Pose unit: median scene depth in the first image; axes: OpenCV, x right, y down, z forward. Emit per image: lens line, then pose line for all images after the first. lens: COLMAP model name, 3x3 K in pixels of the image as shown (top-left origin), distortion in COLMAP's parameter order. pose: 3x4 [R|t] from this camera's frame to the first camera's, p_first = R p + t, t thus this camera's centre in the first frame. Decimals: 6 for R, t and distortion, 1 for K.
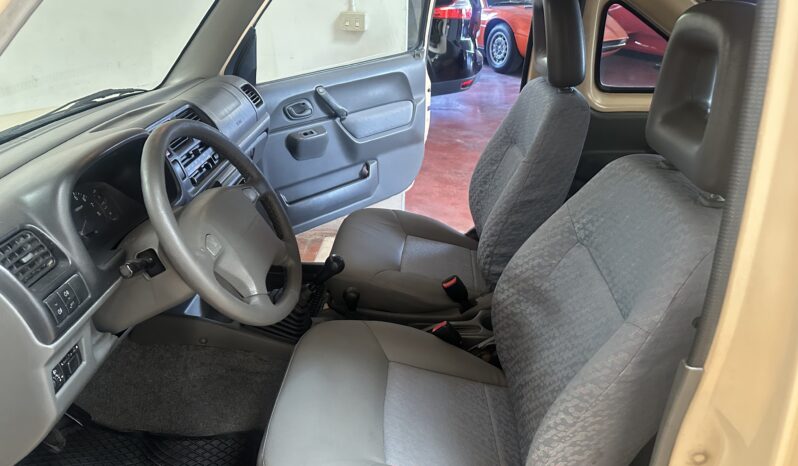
lens RADIAL K [[561.9, 0, 399.0], [0, 561.9, 233.0], [0, 0, 1]] dist [0.077874, -0.091689]
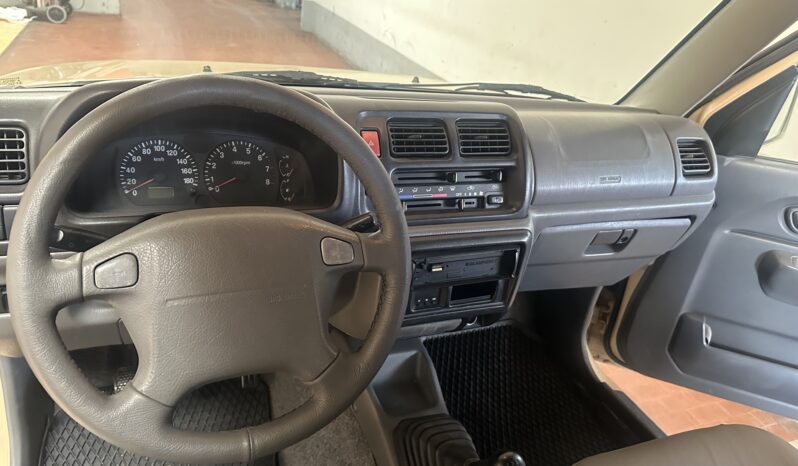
lens RADIAL K [[561.9, 0, 399.0], [0, 561.9, 233.0], [0, 0, 1]] dist [0.077874, -0.091689]
pose [[0.412306, 0.465641, -0.783060, 0.124606], [-0.510653, 0.829924, 0.224633, -0.146807], [0.754478, 0.307254, 0.579963, 0.415462]]
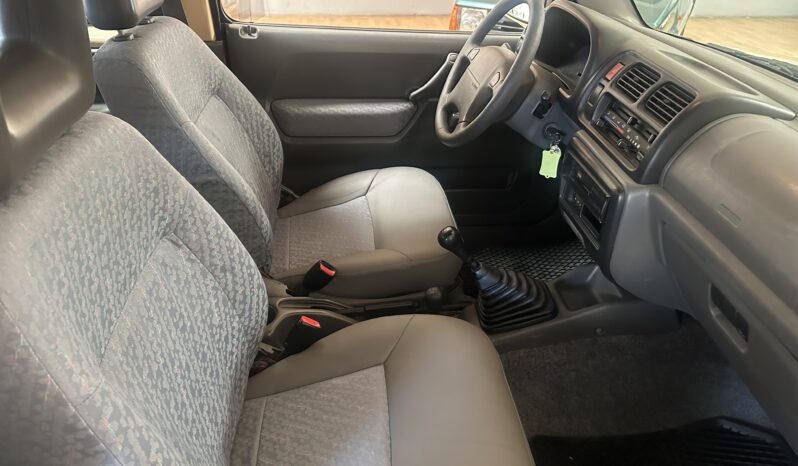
lens RADIAL K [[562.8, 0, 410.9], [0, 562.8, 230.8], [0, 0, 1]] dist [0.162644, -0.251784]
pose [[-0.987493, 0.060568, -0.145565, 0.058373], [-0.091936, 0.528845, 0.843724, -0.519712], [0.128085, 0.846554, -0.516662, 1.090205]]
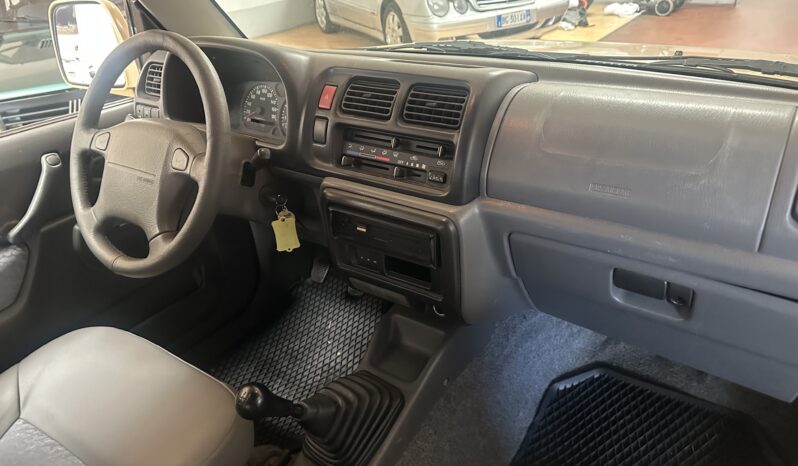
lens RADIAL K [[561.9, 0, 399.0], [0, 561.9, 233.0], [0, 0, 1]] dist [0.077874, -0.091689]
pose [[-0.543579, 0.449360, -0.708941, 0.104774], [-0.292479, 0.690281, 0.661791, -0.360433], [0.786751, 0.567086, -0.243794, 0.877607]]
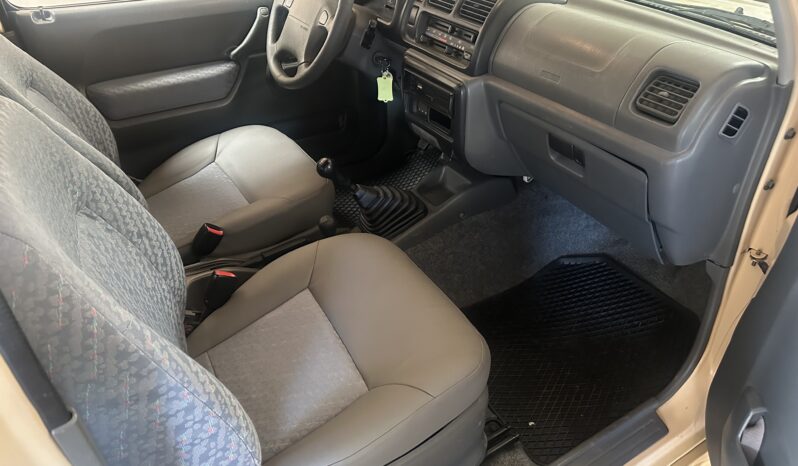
lens RADIAL K [[561.9, 0, 399.0], [0, 561.9, 233.0], [0, 0, 1]] dist [0.077874, -0.091689]
pose [[-0.836954, 0.328764, -0.437518, 0.184366], [-0.217965, 0.533064, 0.817517, -0.526061], [0.501995, 0.779588, -0.374491, 1.143769]]
